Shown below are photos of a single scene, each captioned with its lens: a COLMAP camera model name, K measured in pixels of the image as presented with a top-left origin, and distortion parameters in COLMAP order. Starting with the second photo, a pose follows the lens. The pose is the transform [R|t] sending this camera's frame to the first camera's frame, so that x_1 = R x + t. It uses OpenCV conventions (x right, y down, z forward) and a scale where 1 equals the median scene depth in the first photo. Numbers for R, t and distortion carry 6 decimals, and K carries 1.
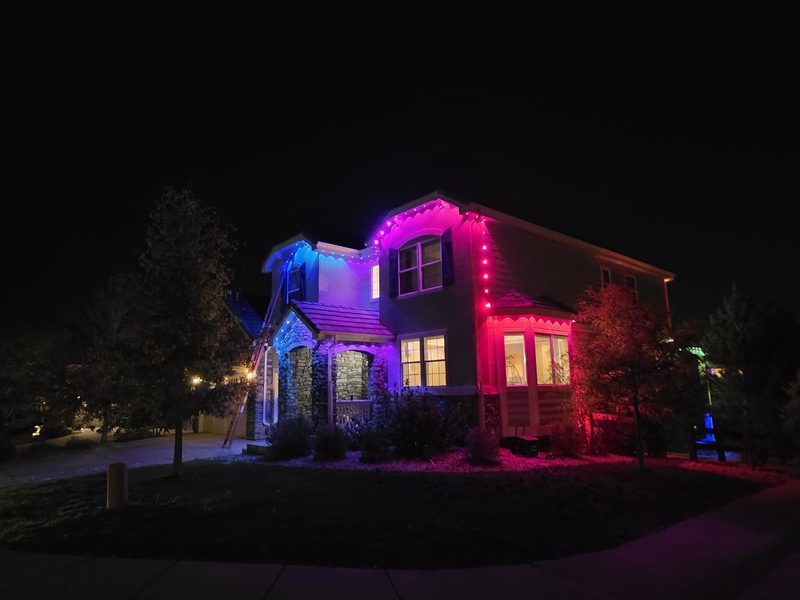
lens RADIAL K [[490.8, 0, 398.4], [0, 490.8, 302.4], [0, 0, 1]] dist [0.004386, 0.000667]
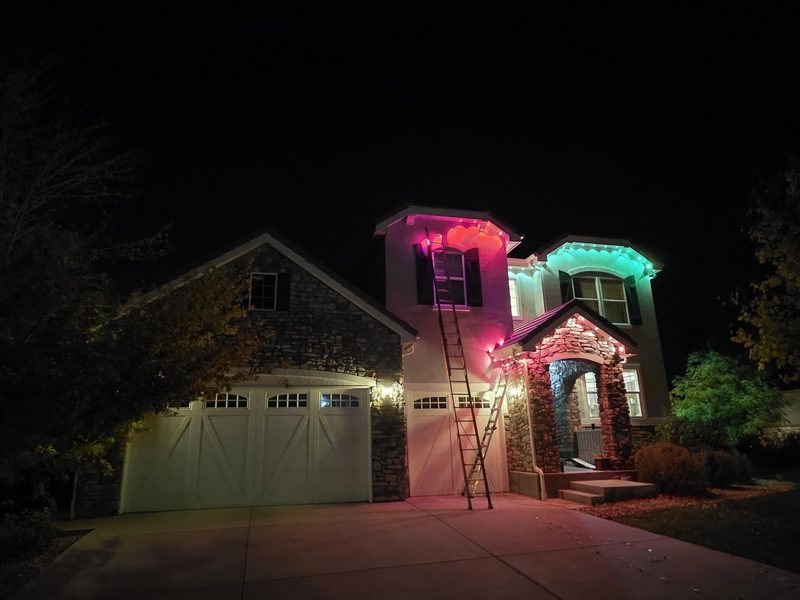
lens RADIAL K [[490.8, 0, 398.2], [0, 490.8, 299.6], [0, 0, 1]] dist [0.004386, 0.000667]
pose [[0.469526, 0.252465, 0.846053, -1.024119], [-0.141317, 0.967381, -0.210245, 0.202900], [-0.871536, -0.020846, 0.489889, 0.855808]]
